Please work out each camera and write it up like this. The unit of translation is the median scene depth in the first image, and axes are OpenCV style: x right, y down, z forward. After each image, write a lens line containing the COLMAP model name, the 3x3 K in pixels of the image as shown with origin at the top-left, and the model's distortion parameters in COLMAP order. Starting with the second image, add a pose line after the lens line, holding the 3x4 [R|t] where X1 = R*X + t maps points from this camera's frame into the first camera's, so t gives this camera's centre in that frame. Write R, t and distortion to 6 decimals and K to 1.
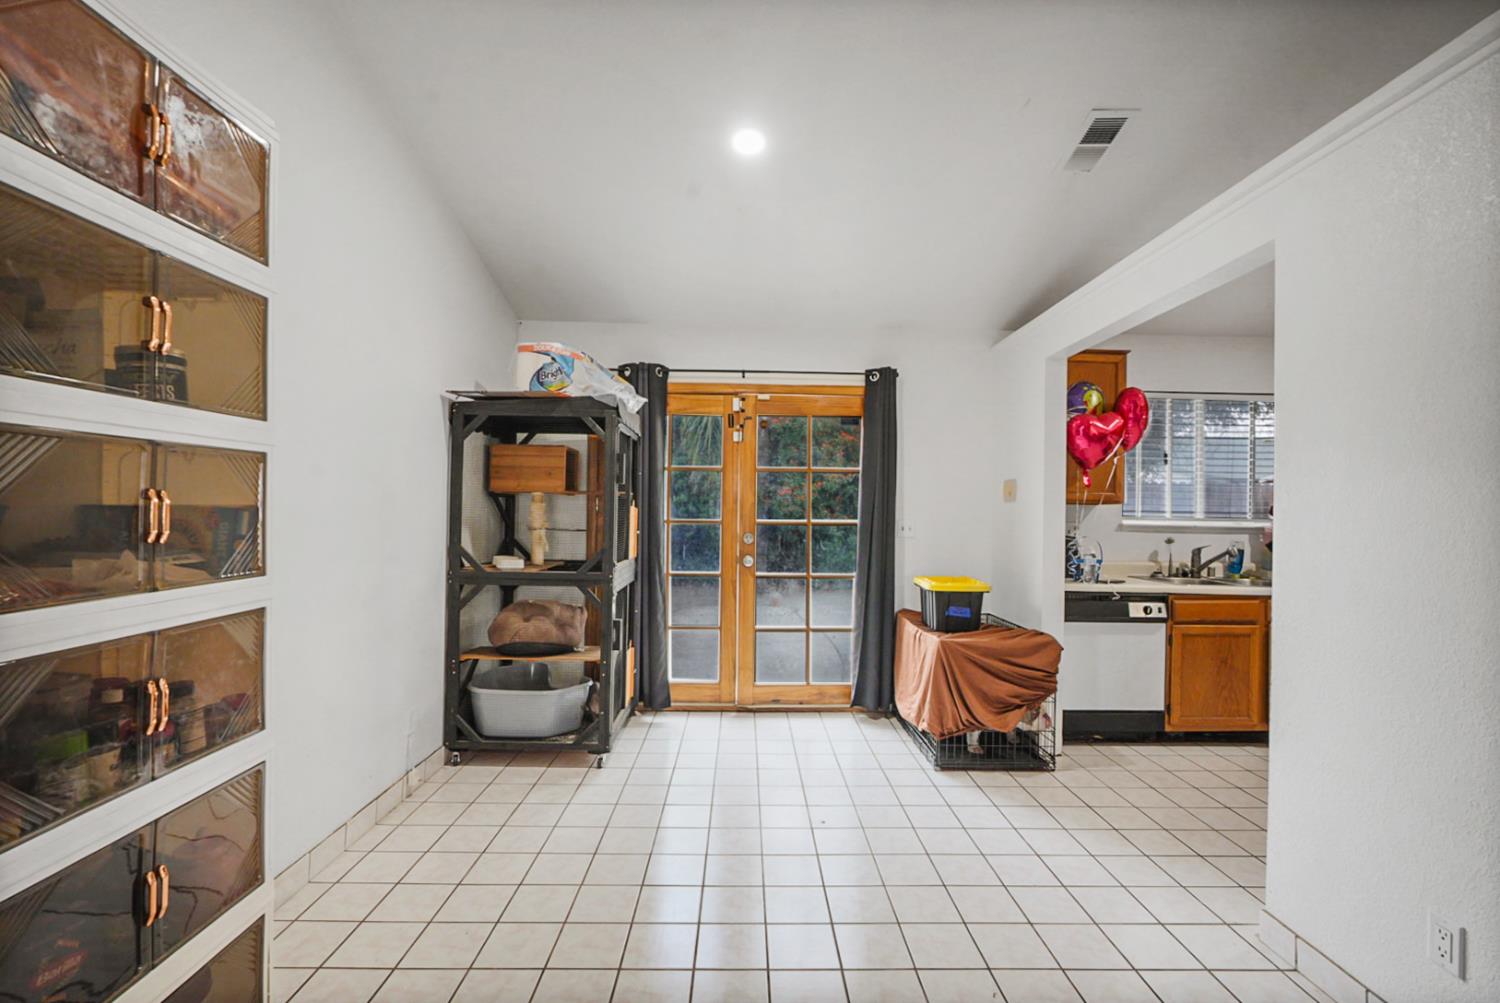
lens RADIAL K [[666.5, 0, 752.0], [0, 666.5, 507.1], [0, 0, 1]] dist [-0.001838, -0.000260]
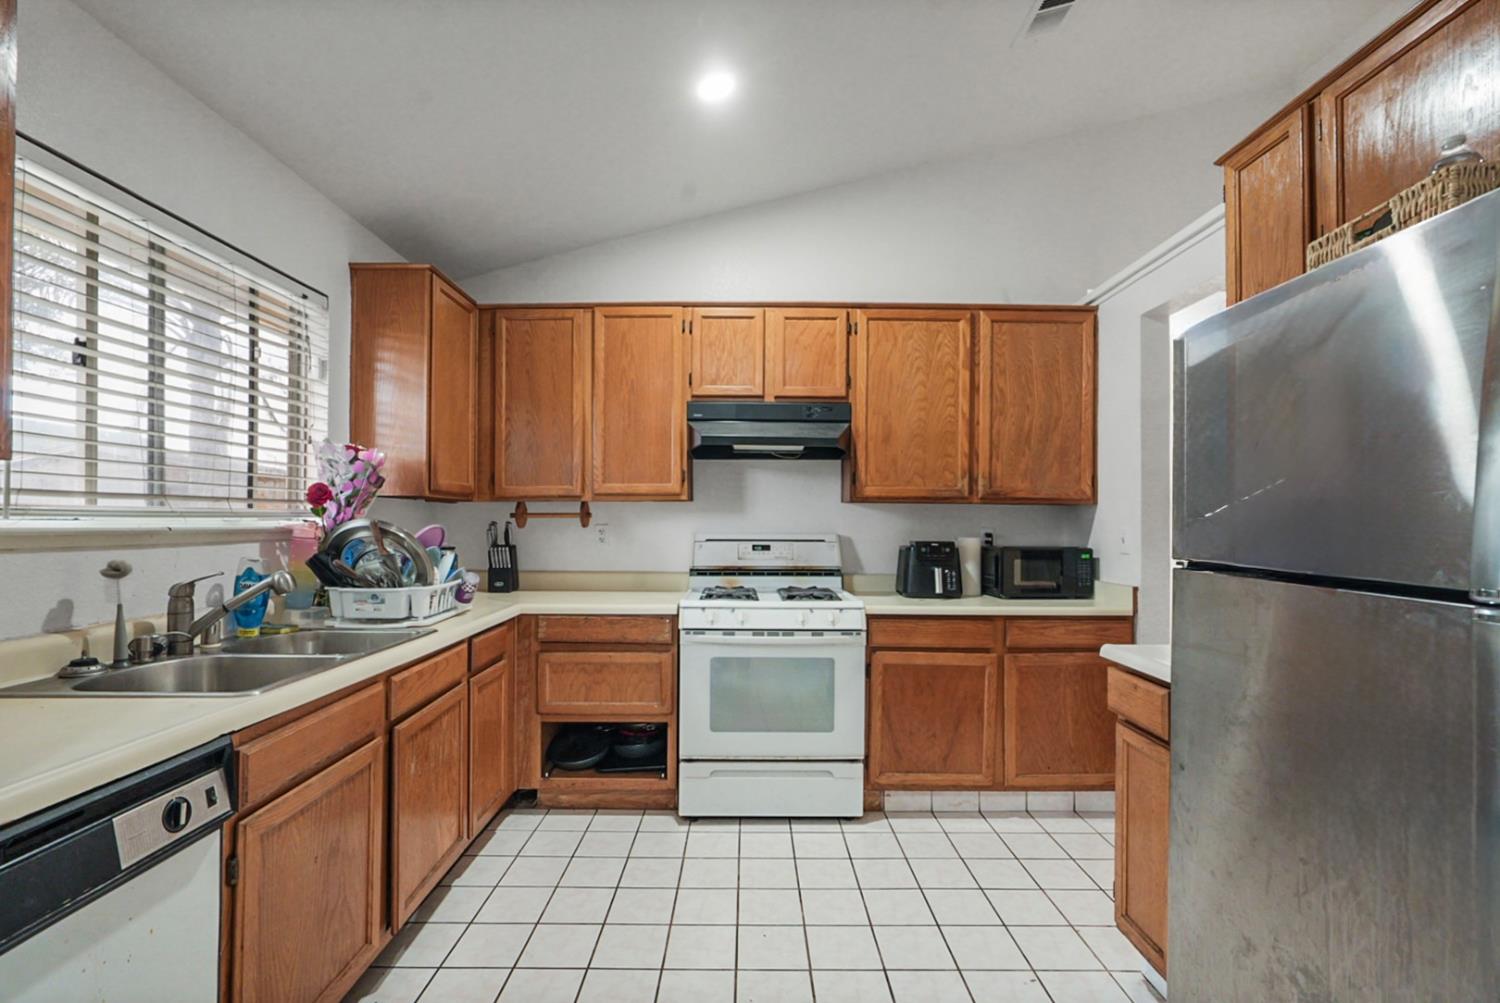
lens RADIAL K [[666.5, 0, 752.0], [0, 666.5, 507.1], [0, 0, 1]] dist [-0.001838, -0.000260]
pose [[0.008556, 0.005871, 0.999946, 0.262750], [-0.013489, 0.999892, -0.005755, 0.012628], [-0.999872, -0.013439, 0.008634, 0.659659]]
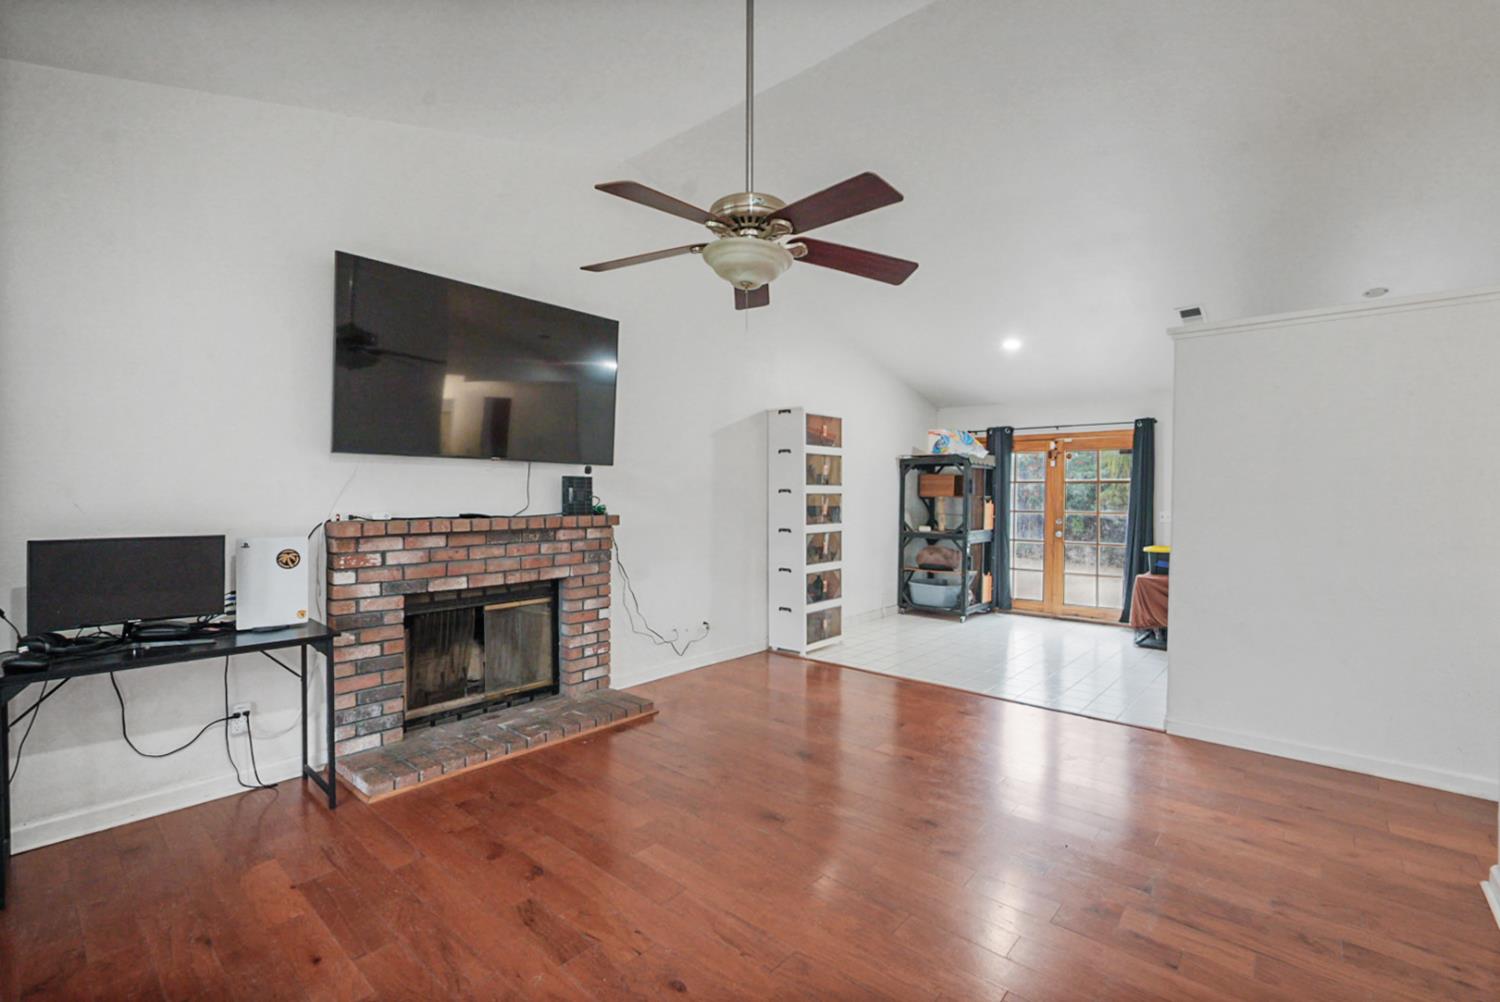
lens RADIAL K [[666.5, 0, 752.0], [0, 666.5, 506.6], [0, 0, 1]] dist [-0.001838, -0.000260]
pose [[0.746805, 0.004423, -0.665029, 0.633686], [0.005472, 0.999903, 0.012796, -0.021388], [0.665021, -0.013195, 0.746708, -0.970059]]
